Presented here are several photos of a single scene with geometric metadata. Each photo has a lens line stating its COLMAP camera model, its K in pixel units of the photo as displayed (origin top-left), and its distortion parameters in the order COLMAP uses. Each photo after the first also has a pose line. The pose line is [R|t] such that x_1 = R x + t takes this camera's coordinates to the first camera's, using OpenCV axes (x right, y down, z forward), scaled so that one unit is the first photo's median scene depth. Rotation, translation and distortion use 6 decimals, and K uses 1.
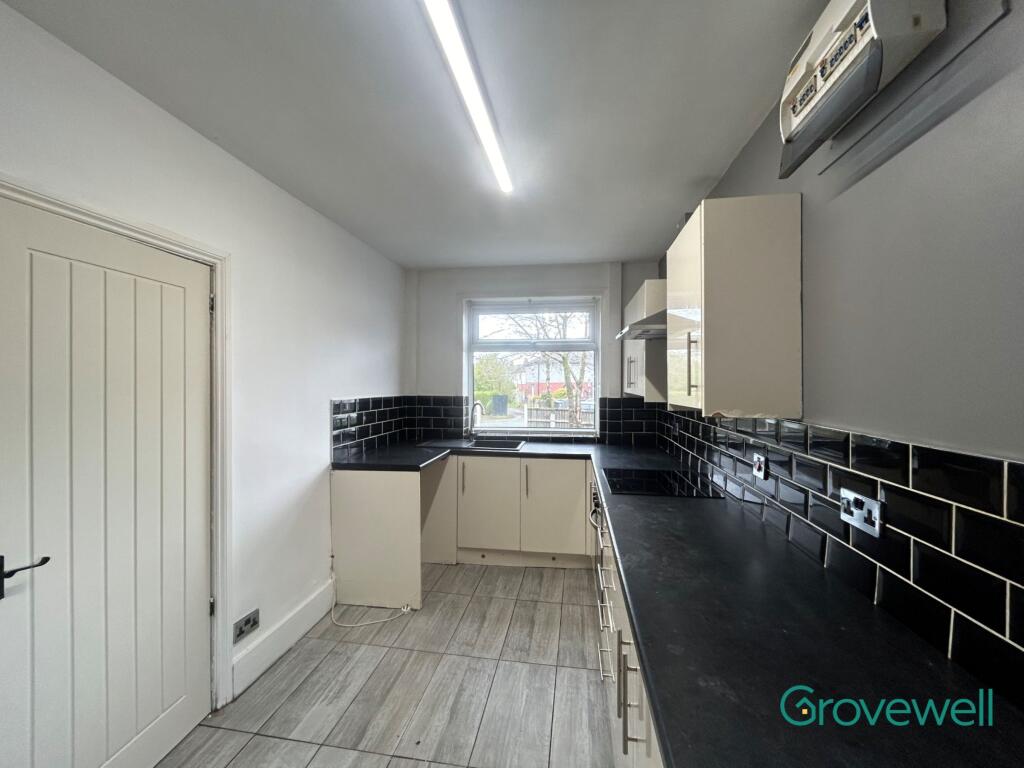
lens RADIAL K [[414.0, 0, 512.0], [0, 414.0, 384.0], [0, 0, 1]] dist [-0.001706, 0.000747]
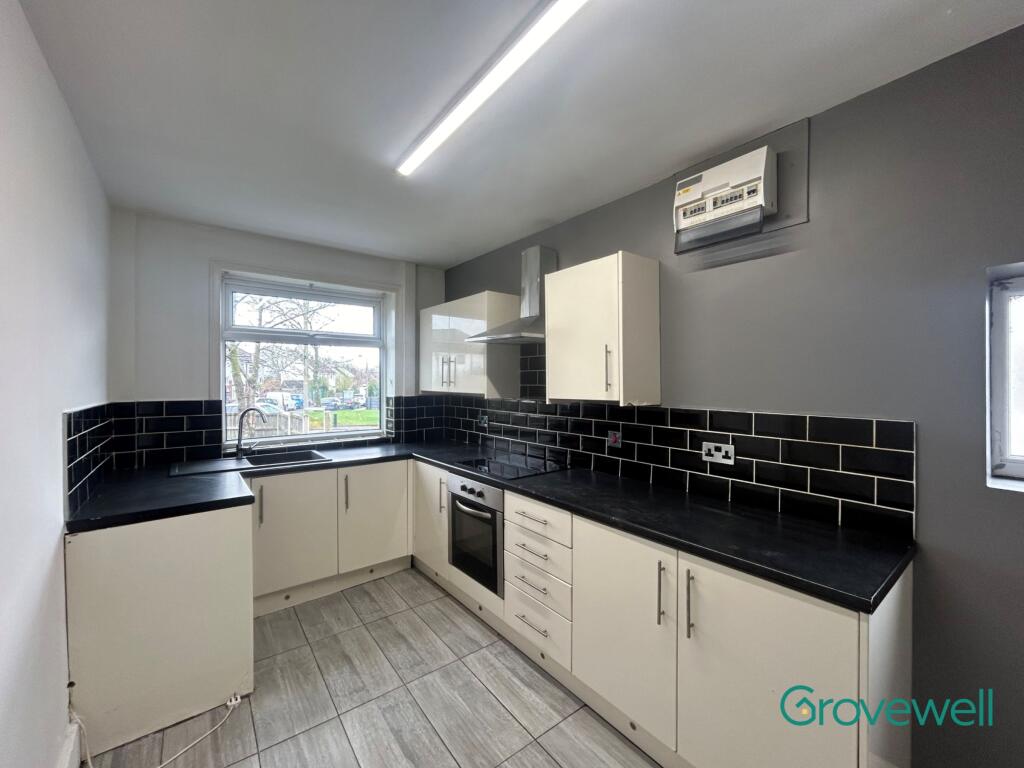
lens RADIAL K [[414.0, 0, 512.0], [0, 414.0, 384.0], [0, 0, 1]] dist [-0.001706, 0.000747]
pose [[0.687178, -0.004999, 0.726472, -0.440649], [0.001834, 0.999985, 0.005146, -0.001937], [-0.726487, -0.002203, 0.687177, 0.167163]]
